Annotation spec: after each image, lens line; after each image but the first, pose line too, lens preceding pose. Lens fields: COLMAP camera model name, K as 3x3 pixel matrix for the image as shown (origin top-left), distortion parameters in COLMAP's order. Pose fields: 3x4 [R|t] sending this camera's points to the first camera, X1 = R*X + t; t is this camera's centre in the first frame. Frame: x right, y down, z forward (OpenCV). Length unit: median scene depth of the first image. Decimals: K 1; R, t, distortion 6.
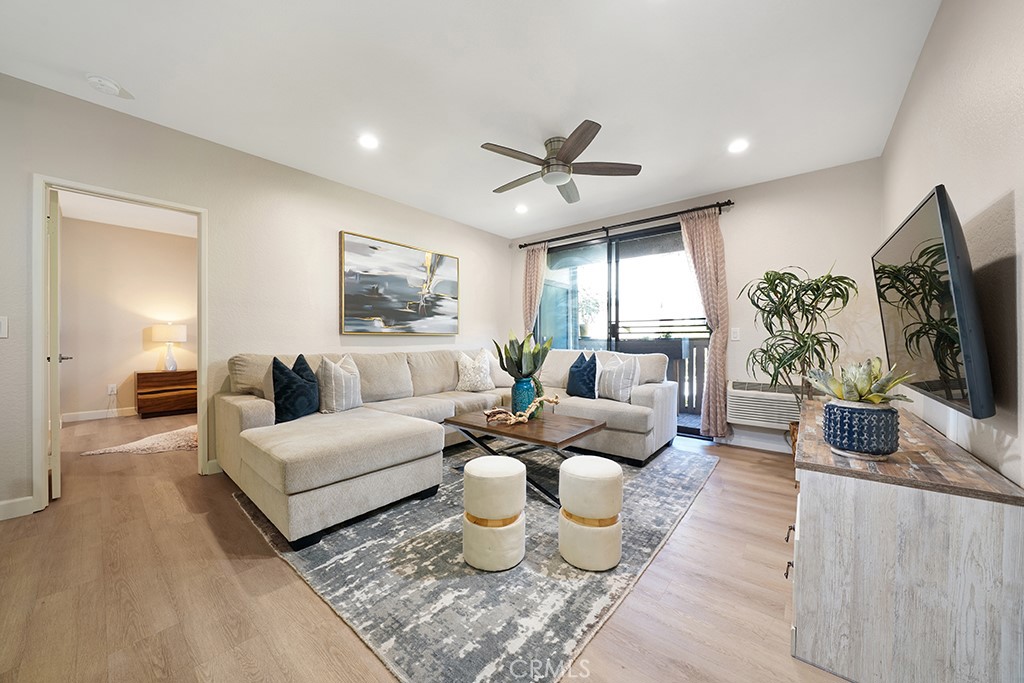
lens RADIAL K [[357.8, 0, 512.0], [0, 357.8, 341.5], [0, 0, 1]] dist [-0.015928, -0.000008]
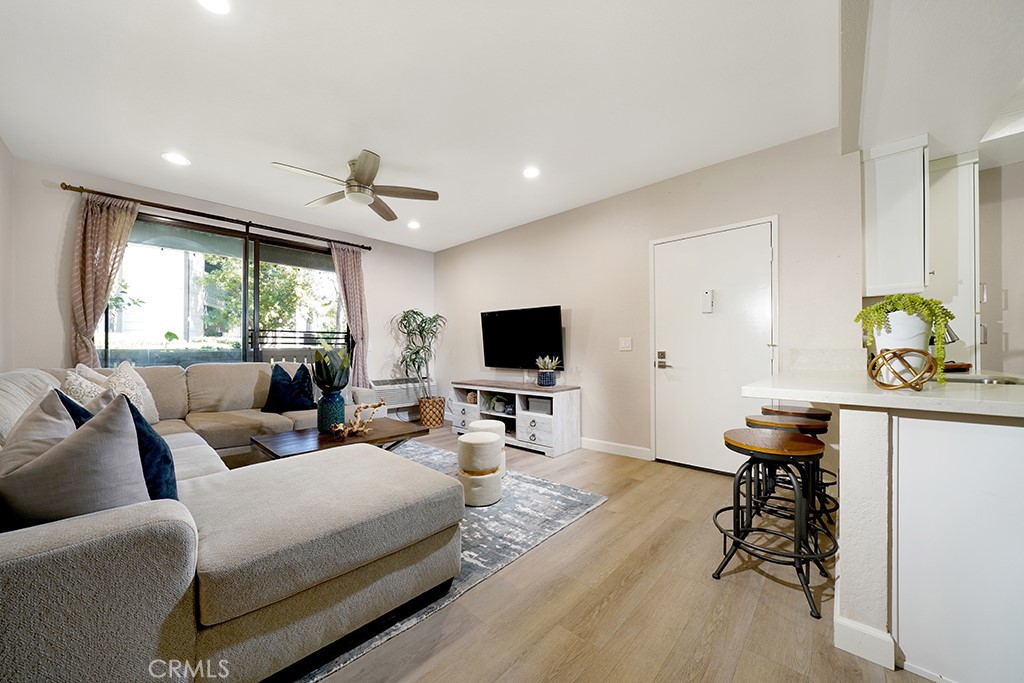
lens RADIAL K [[365.3, 0, 509.7], [0, 365.3, 354.1], [0, 0, 1]] dist [-0.016249, 0.000080]
pose [[0.054944, -0.007391, 0.998462, -1.579339], [0.014151, 0.999878, 0.006623, 0.017835], [-0.998389, 0.013766, 0.055042, 0.847042]]
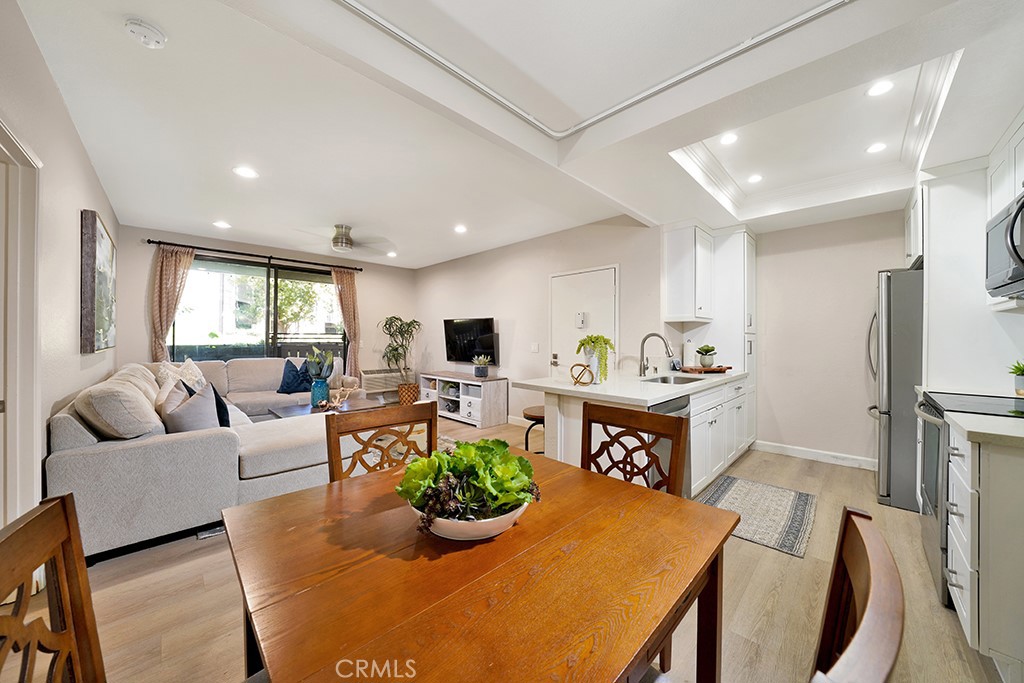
lens RADIAL K [[357.8, 0, 512.0], [0, 357.8, 341.5], [0, 0, 1]] dist [-0.015928, -0.000008]
pose [[0.092758, -0.006756, 0.995666, -2.311738], [0.005869, 0.999963, 0.006239, -0.086766], [-0.995671, 0.005265, 0.092794, 0.191402]]
